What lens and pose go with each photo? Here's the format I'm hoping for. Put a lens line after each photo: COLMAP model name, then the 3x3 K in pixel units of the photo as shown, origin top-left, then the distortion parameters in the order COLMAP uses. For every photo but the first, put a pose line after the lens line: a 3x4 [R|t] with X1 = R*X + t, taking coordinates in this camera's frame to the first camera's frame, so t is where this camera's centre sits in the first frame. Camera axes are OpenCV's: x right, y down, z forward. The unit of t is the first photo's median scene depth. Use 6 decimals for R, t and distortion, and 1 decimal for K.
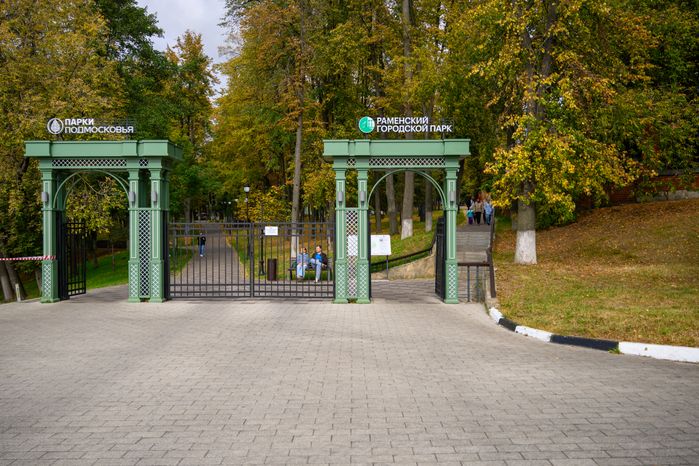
lens RADIAL K [[645.2, 0, 352.7], [0, 645.2, 246.6], [0, 0, 1]] dist [-0.001167, 0.000000]
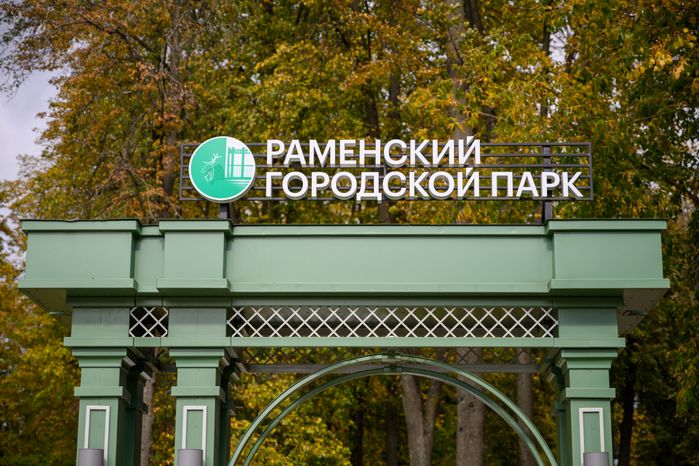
lens RADIAL K [[1505.8, 0, 351.3], [0, 1505.8, 232.7], [0, 0, 1]] dist [0.106569, 0.000000]
pose [[0.999900, 0.006885, -0.012347, 0.075907], [-0.009985, 0.962240, -0.272020, -0.016517], [0.010008, 0.272116, 0.962212, 0.474533]]
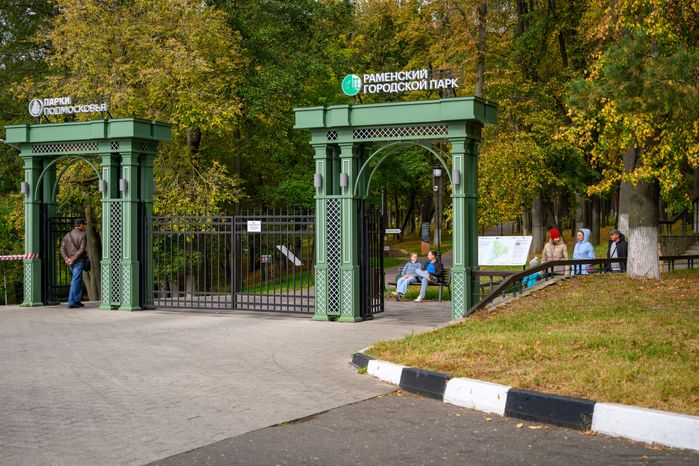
lens RADIAL K [[962.9, 0, 349.9], [0, 962.9, 232.0], [0, 0, 1]] dist [0.044112, 0.000000]
pose [[0.900900, 0.003591, -0.434012, 0.505854], [-0.011468, 0.999814, -0.015532, -0.000416], [0.433875, 0.018970, 0.900773, -0.007661]]
